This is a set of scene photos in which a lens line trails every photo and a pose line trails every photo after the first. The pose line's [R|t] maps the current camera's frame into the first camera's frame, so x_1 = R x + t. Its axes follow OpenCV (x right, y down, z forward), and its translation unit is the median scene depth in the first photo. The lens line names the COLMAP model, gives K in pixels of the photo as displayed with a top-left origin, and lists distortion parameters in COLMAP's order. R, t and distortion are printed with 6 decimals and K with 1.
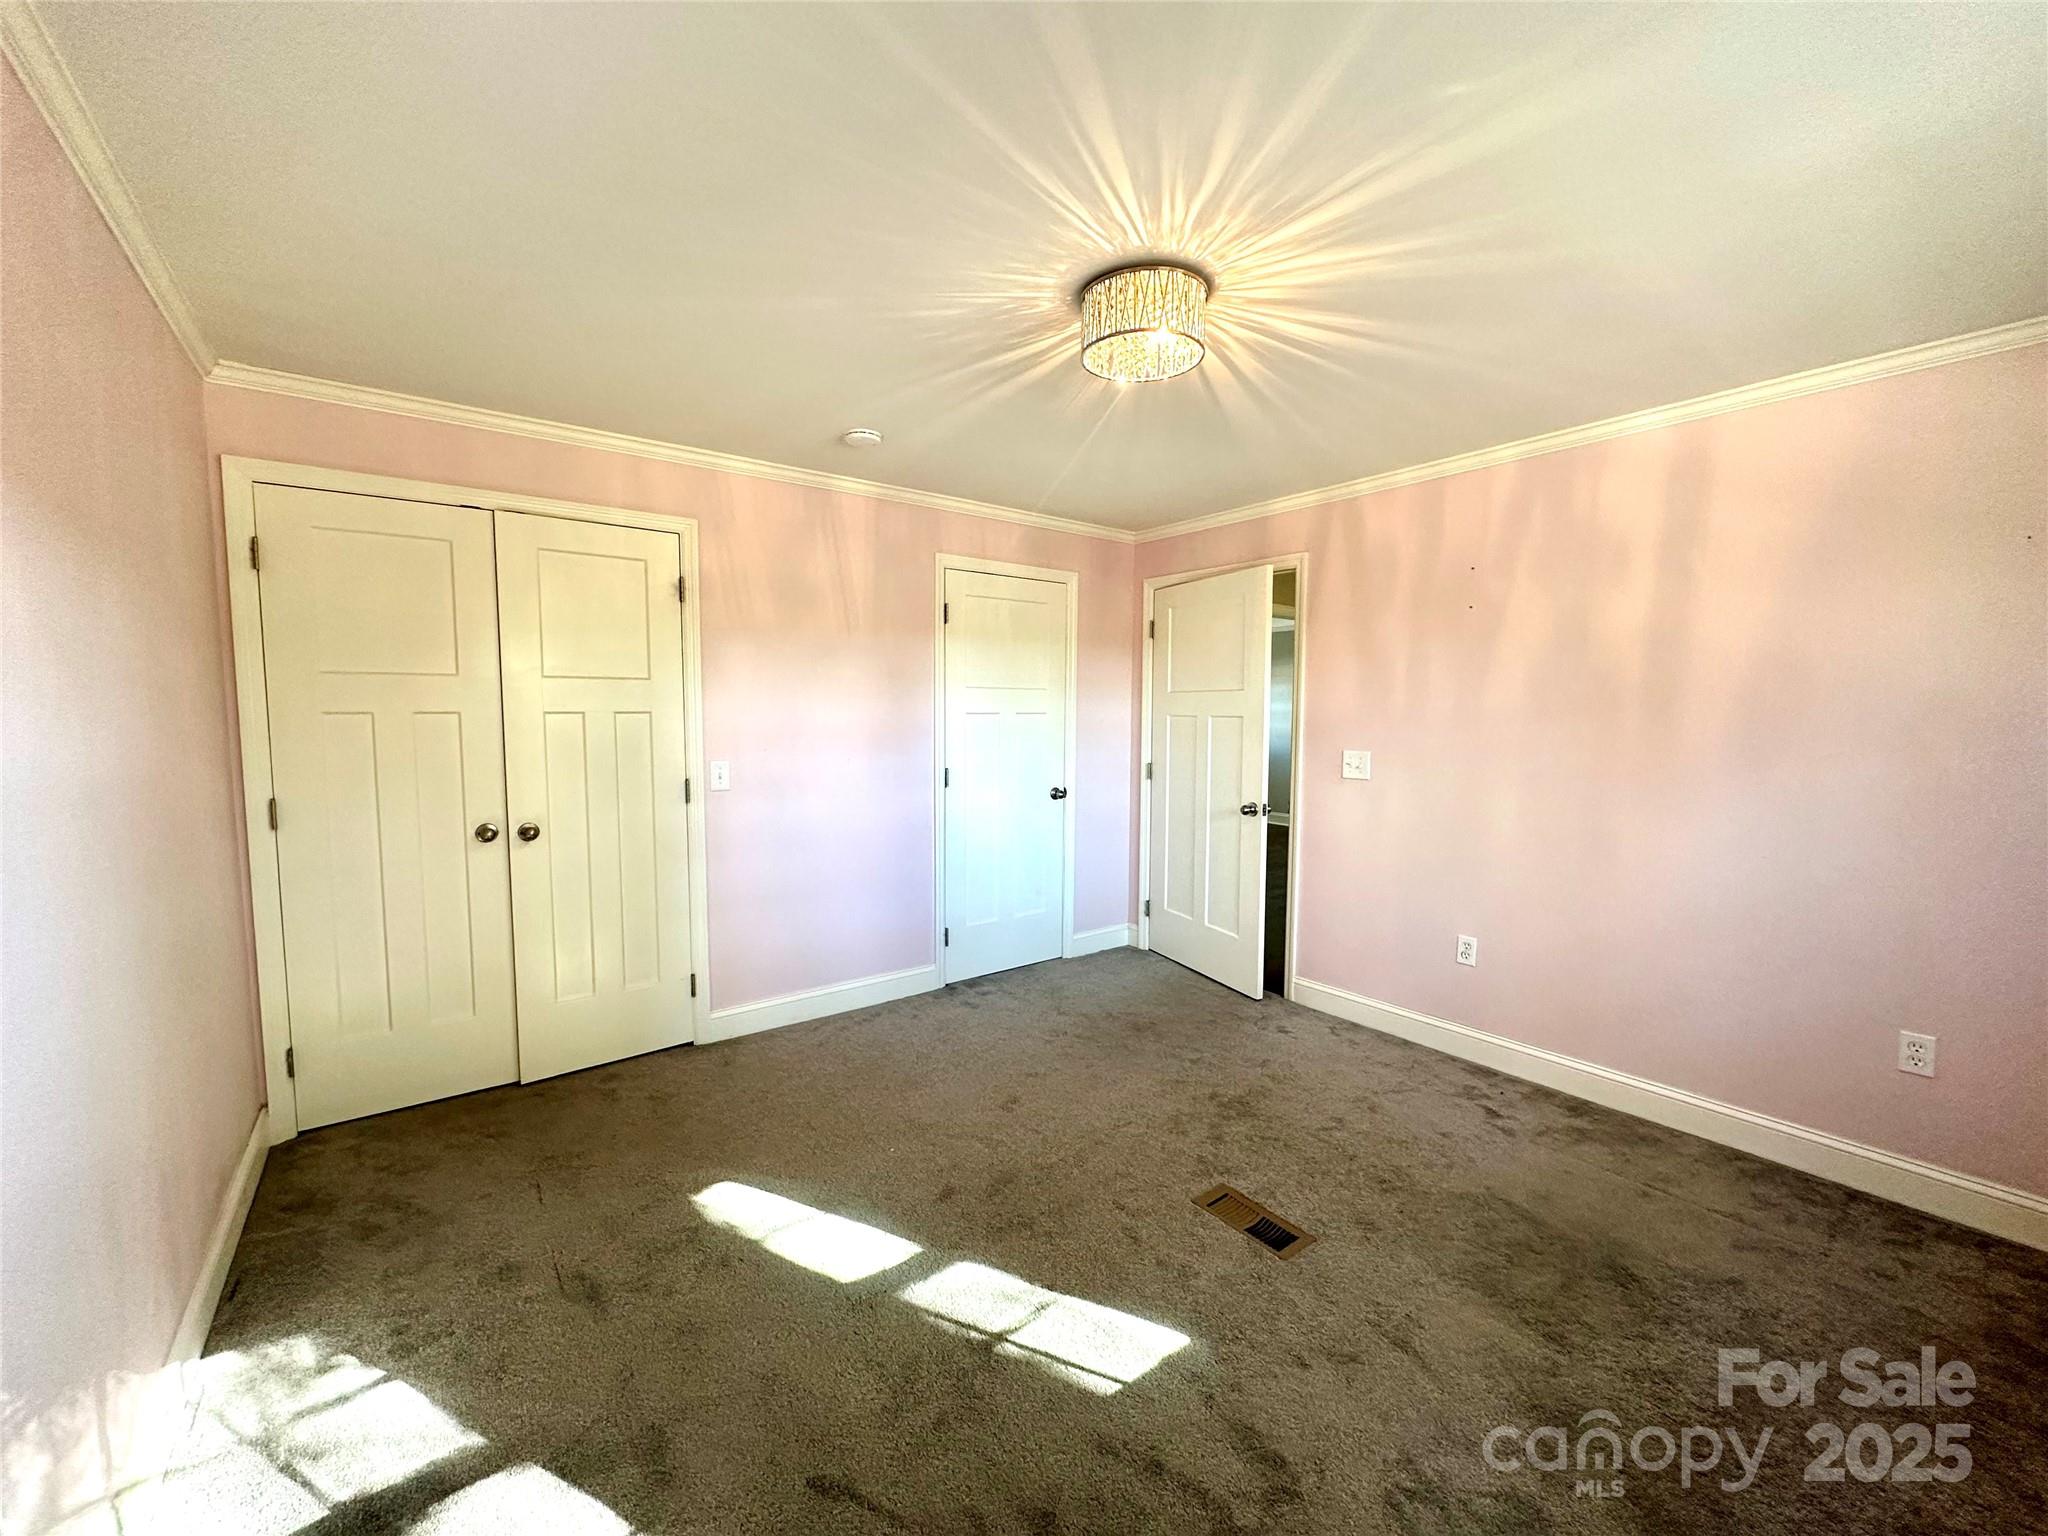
lens RADIAL K [[817.7, 0, 1022.8], [0, 817.7, 768.2], [0, 0, 1]] dist [0.000041, 0.000195]
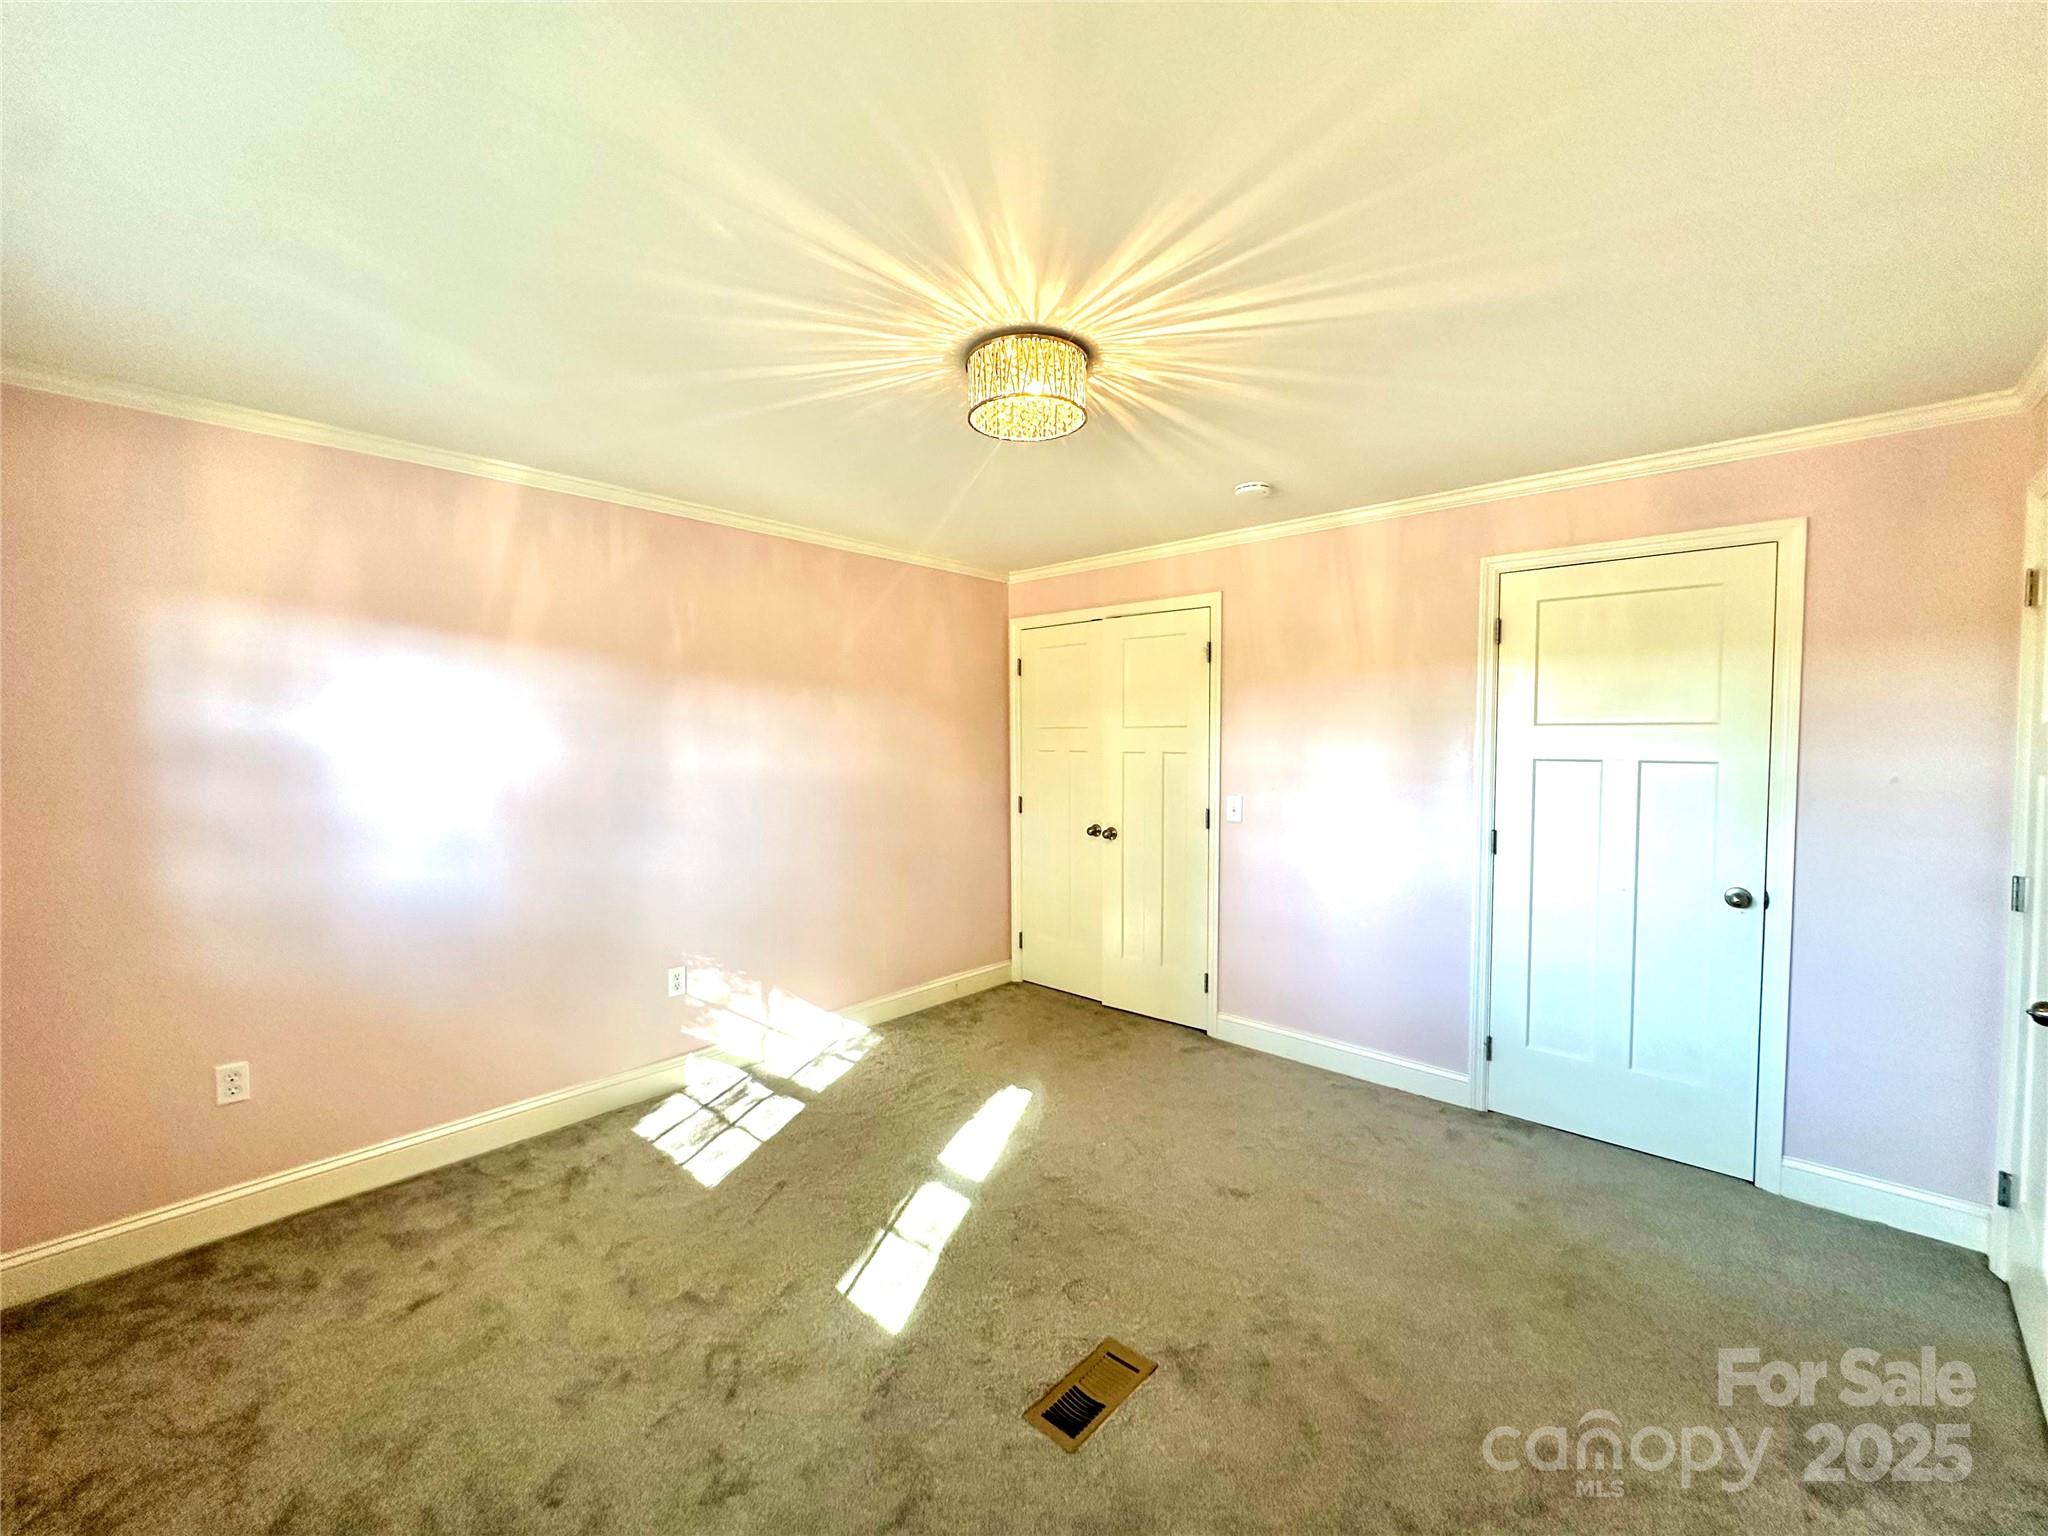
lens RADIAL K [[817.7, 0, 1023.9], [0, 817.7, 768.5], [0, 0, 1]] dist [0.000041, 0.000195]
pose [[0.182436, 0.036580, -0.982537, 0.730484], [-0.072549, 0.997084, 0.023651, -0.055178], [0.980538, 0.066967, 0.184558, 0.520374]]
